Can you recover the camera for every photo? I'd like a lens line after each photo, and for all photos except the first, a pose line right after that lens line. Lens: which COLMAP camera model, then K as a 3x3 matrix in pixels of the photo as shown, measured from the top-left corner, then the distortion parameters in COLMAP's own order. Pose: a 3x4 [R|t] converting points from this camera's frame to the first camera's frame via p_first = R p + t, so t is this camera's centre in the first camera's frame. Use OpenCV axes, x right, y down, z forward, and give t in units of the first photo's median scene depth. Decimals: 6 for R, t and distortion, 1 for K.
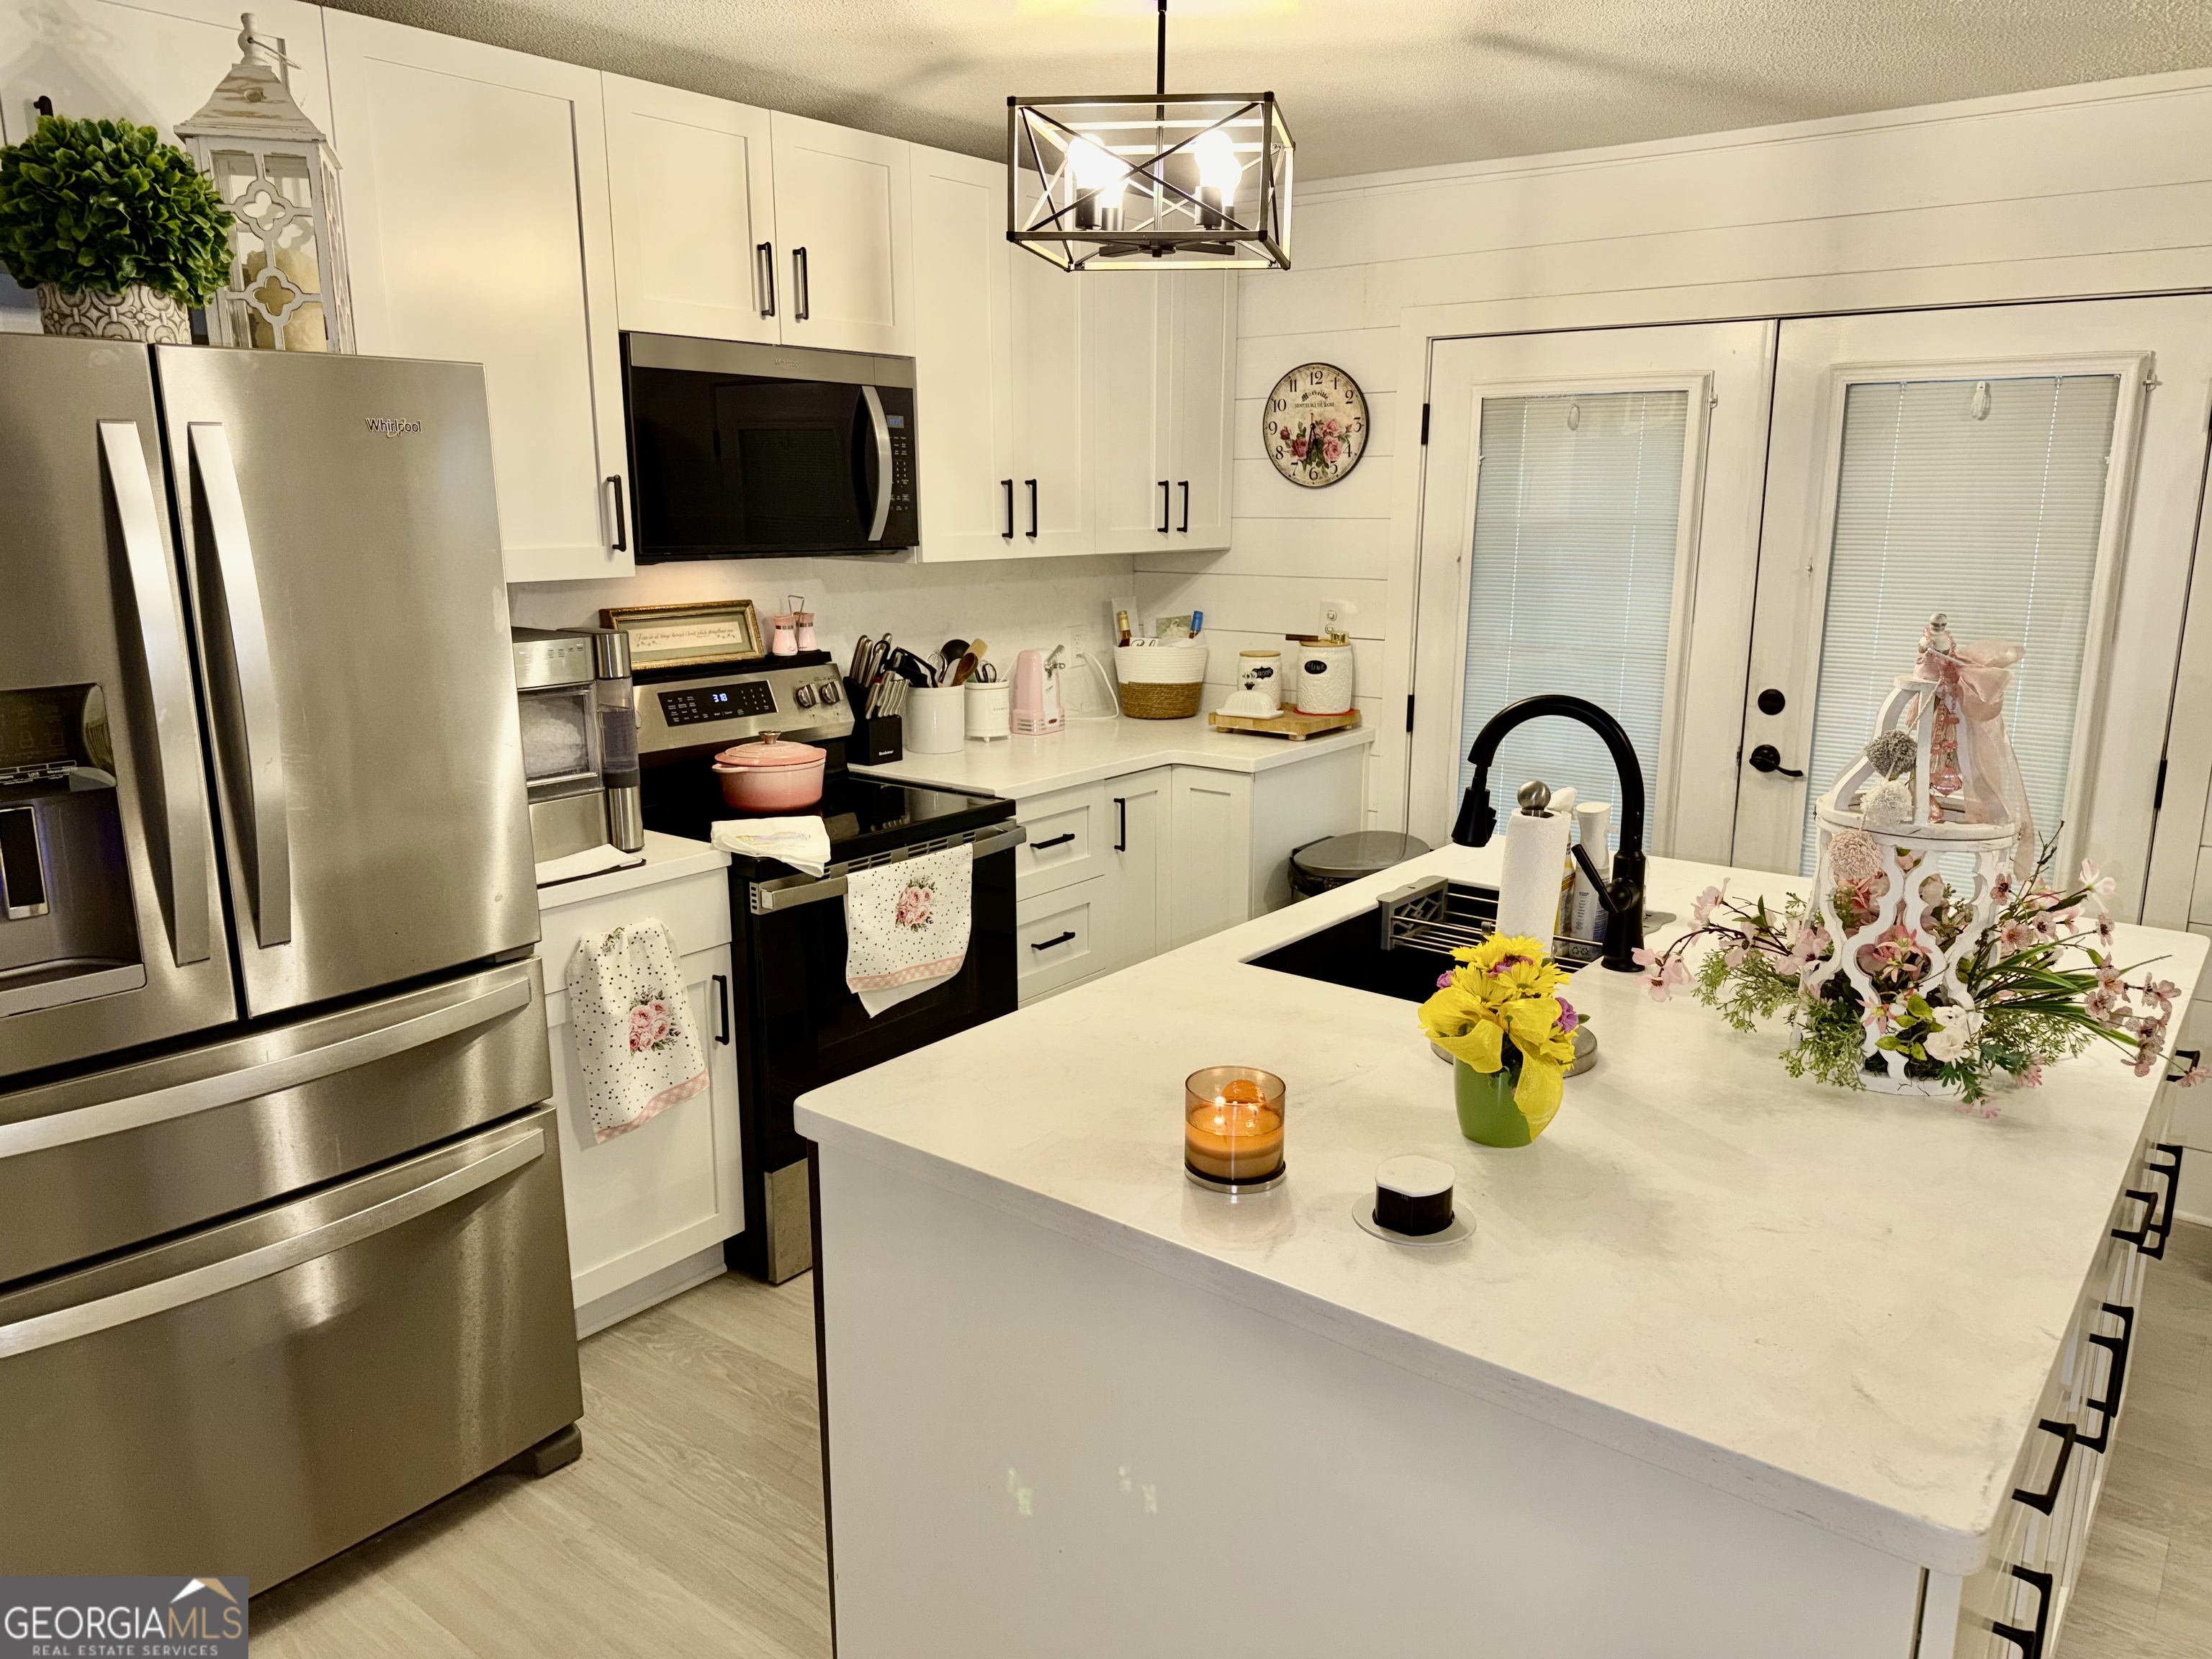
lens RADIAL K [[1561.7, 0, 1106.1], [0, 1561.7, 833.7], [0, 0, 1]] dist [0.078741, -0.078539]
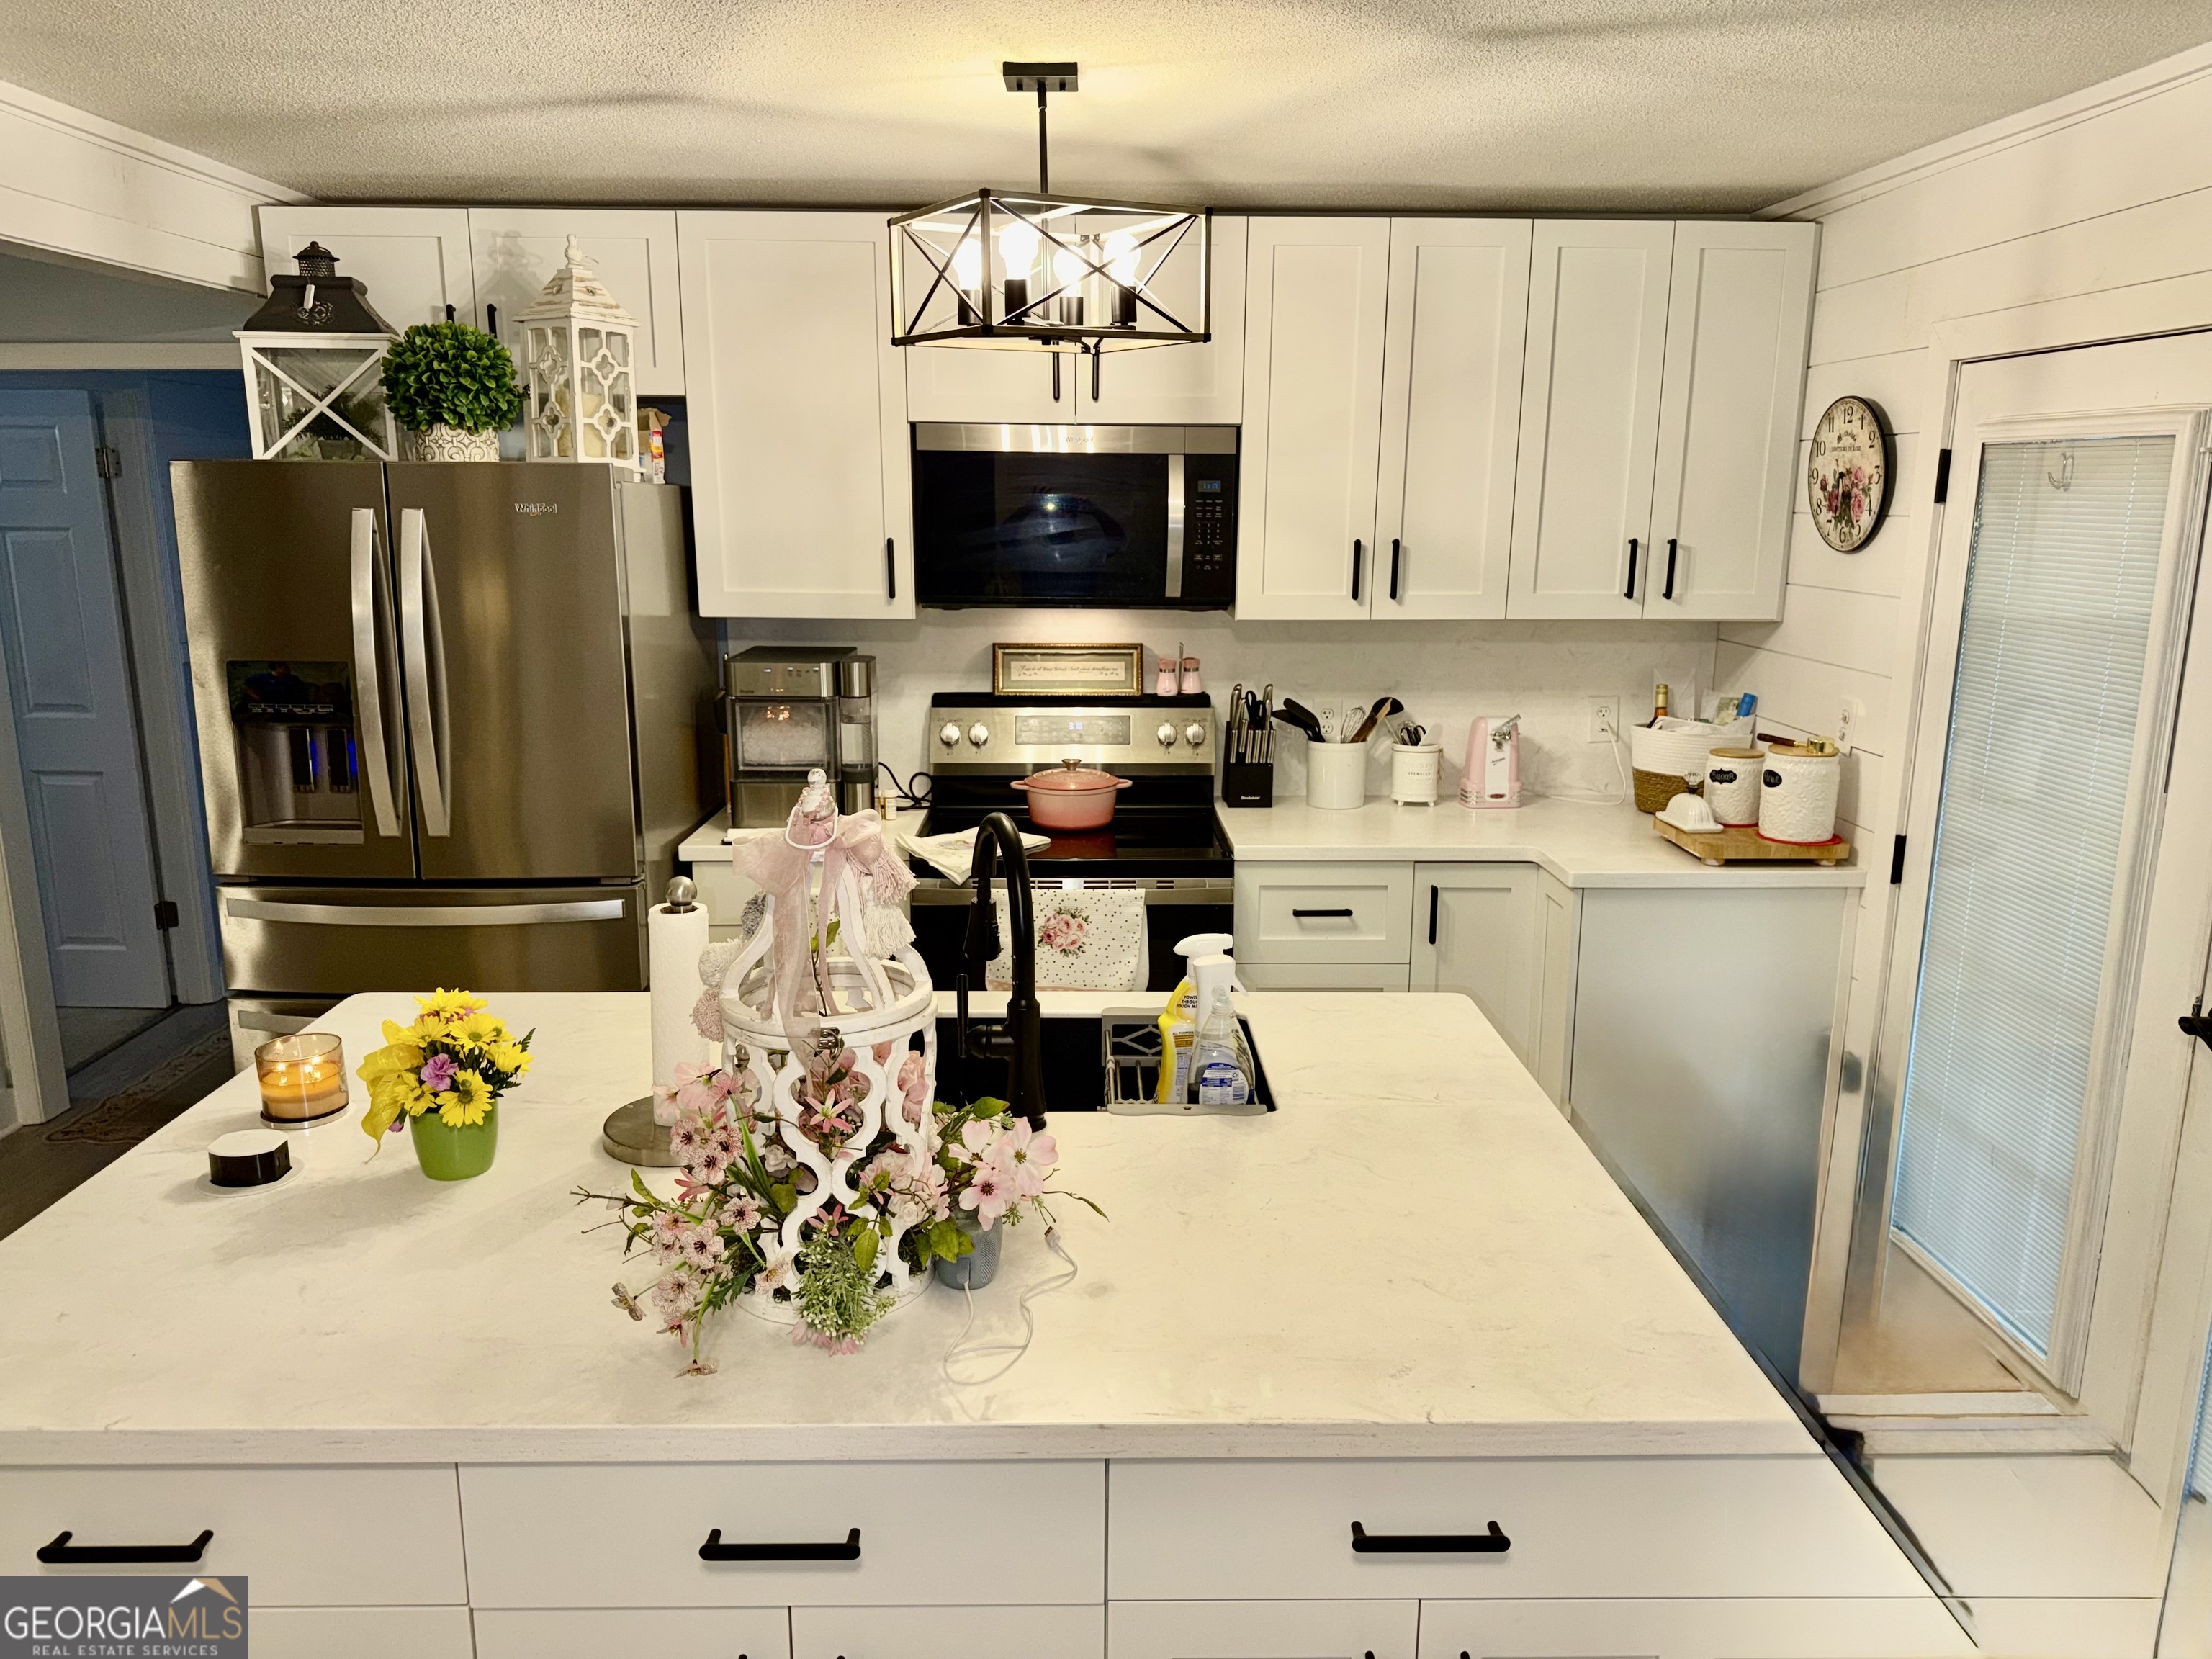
lens RADIAL K [[1561.7, 0, 1100.5], [0, 1561.7, 831.1], [0, 0, 1]] dist [0.078741, -0.078539]
pose [[0.644434, 0.167931, -0.745992, 0.571256], [-0.172002, 0.982420, 0.072567, -0.087819], [0.745064, 0.081548, 0.661989, 0.239559]]
